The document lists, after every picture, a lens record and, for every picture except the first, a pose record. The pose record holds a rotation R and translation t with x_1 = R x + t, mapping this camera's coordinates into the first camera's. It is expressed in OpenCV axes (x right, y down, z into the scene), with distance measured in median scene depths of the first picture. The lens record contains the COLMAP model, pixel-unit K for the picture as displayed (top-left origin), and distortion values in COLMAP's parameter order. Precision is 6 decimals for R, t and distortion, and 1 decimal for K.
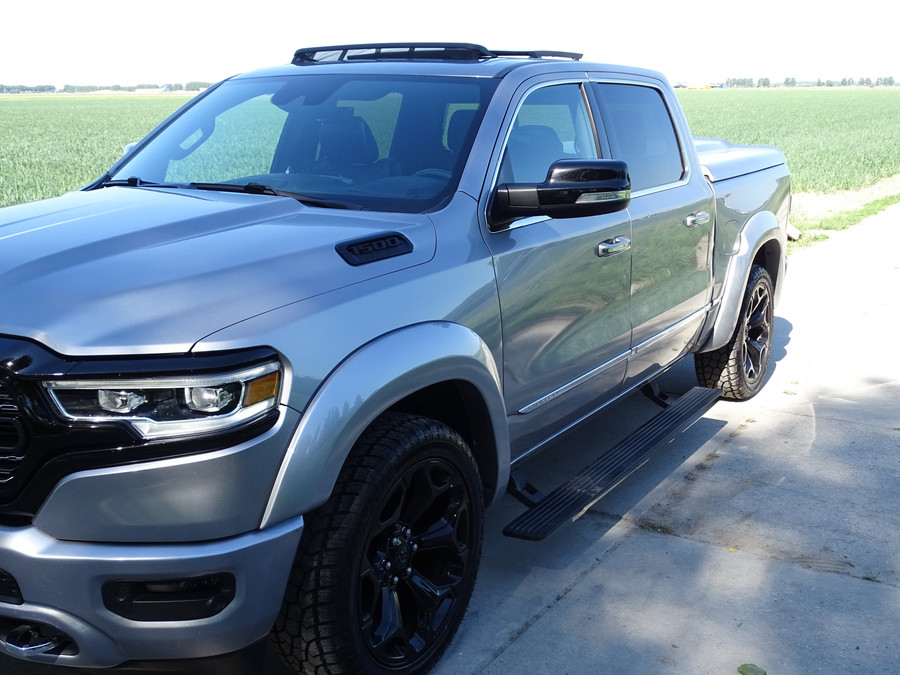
lens RADIAL K [[1040.9, 0, 473.6], [0, 1040.9, 357.4], [0, 0, 1]] dist [-0.091291, 0.001621]
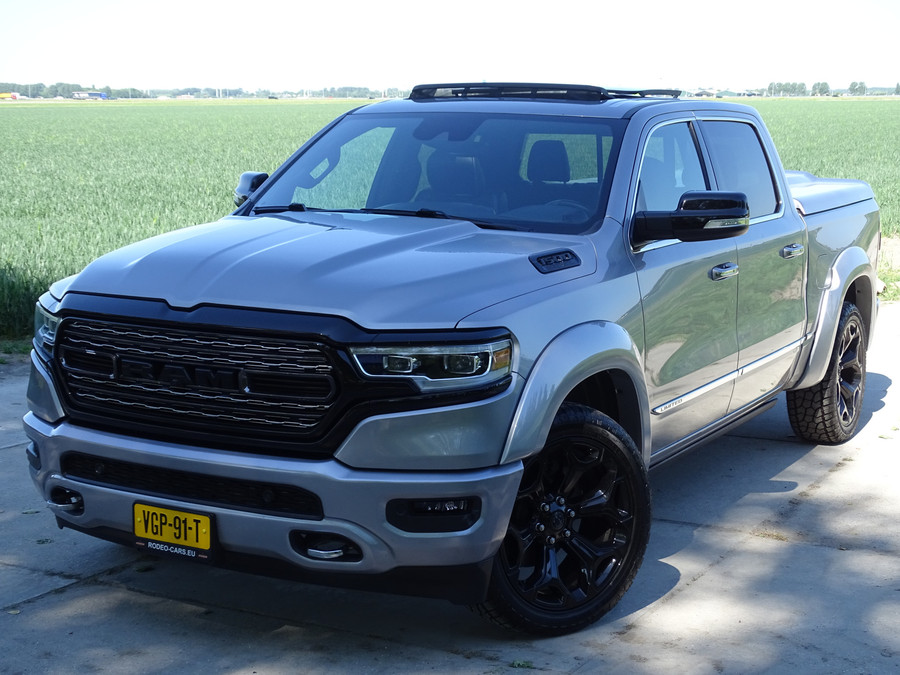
lens RADIAL K [[1637.7, 0, 450.0], [0, 1637.7, 337.5], [0, 0, 1]] dist [-0.297975, 0.438067]
pose [[0.999318, -0.000175, 0.036919, -0.217550], [0.003933, 0.994803, -0.101739, 0.135531], [-0.036710, 0.101814, 0.994126, -0.678587]]
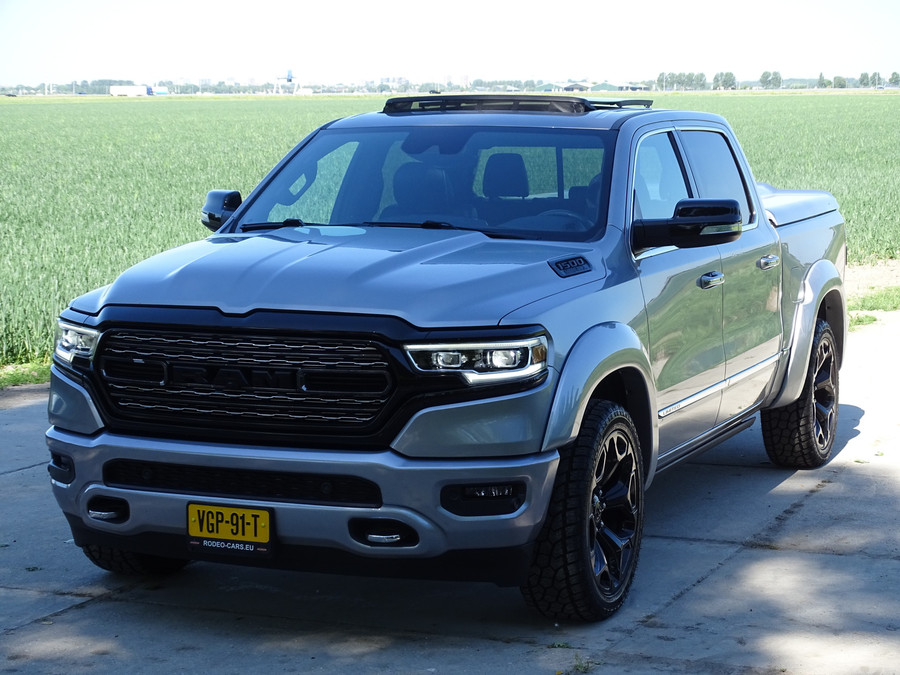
lens RADIAL K [[2327.5, 0, 449.7], [0, 2327.5, 414.5], [0, 0, 1]] dist [-0.718569, -0.068958]
pose [[0.988745, -0.026694, 0.147213, -0.500775], [0.042658, 0.993410, -0.106381, 0.281242], [-0.143403, 0.111463, 0.983367, -1.329039]]
